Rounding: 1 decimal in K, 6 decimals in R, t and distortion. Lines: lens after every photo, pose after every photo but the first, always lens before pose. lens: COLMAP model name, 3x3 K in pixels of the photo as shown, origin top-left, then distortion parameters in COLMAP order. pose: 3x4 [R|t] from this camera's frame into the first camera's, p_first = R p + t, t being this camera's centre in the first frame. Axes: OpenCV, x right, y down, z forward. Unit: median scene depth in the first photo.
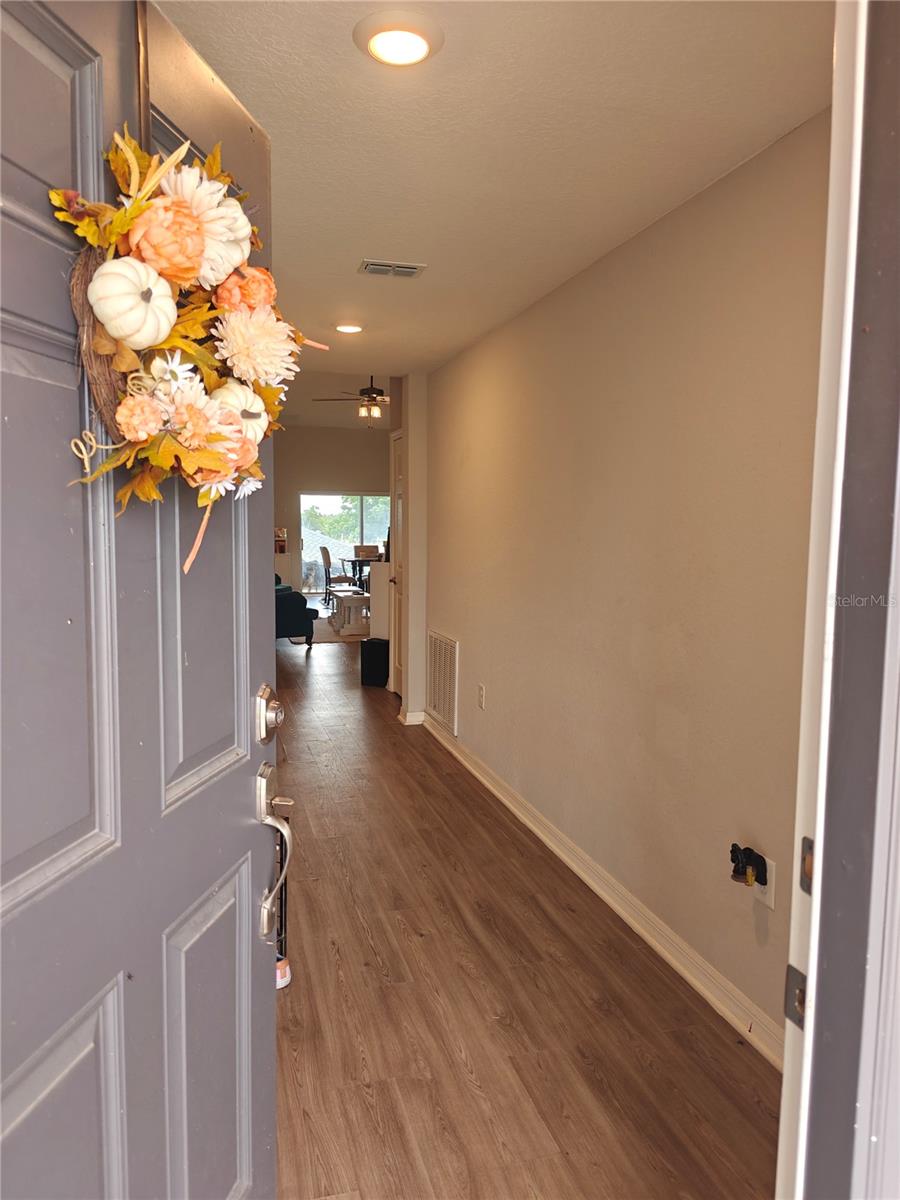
lens RADIAL K [[820.9, 0, 450.0], [0, 820.9, 600.0], [0, 0, 1]] dist [0.001193, 0.000442]
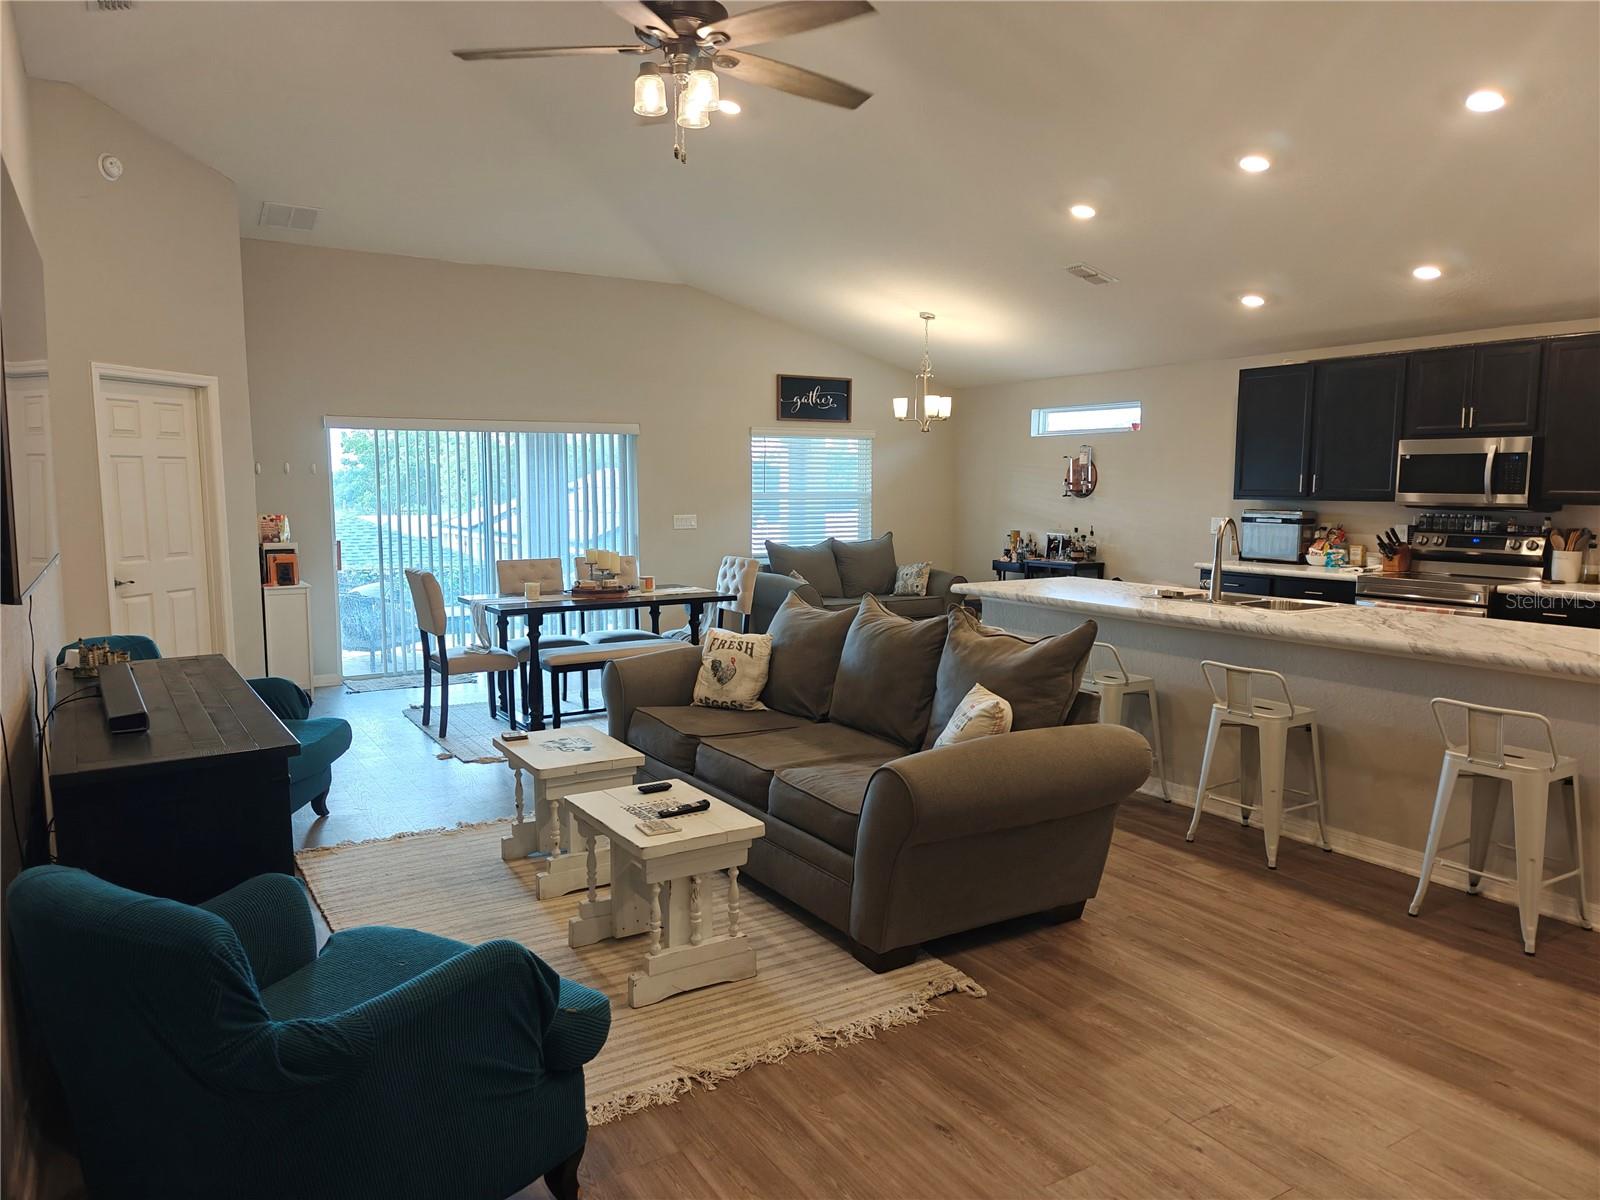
lens RADIAL K [[1094.6, 0, 800.0], [0, 1094.6, 600.0], [0, 0, 1]] dist [0.001193, 0.000442]
pose [[0.963766, -0.041775, 0.263459, -0.119885], [0.037560, 0.999073, 0.021017, -0.057370], [-0.264093, -0.010360, 0.964442, 0.495902]]
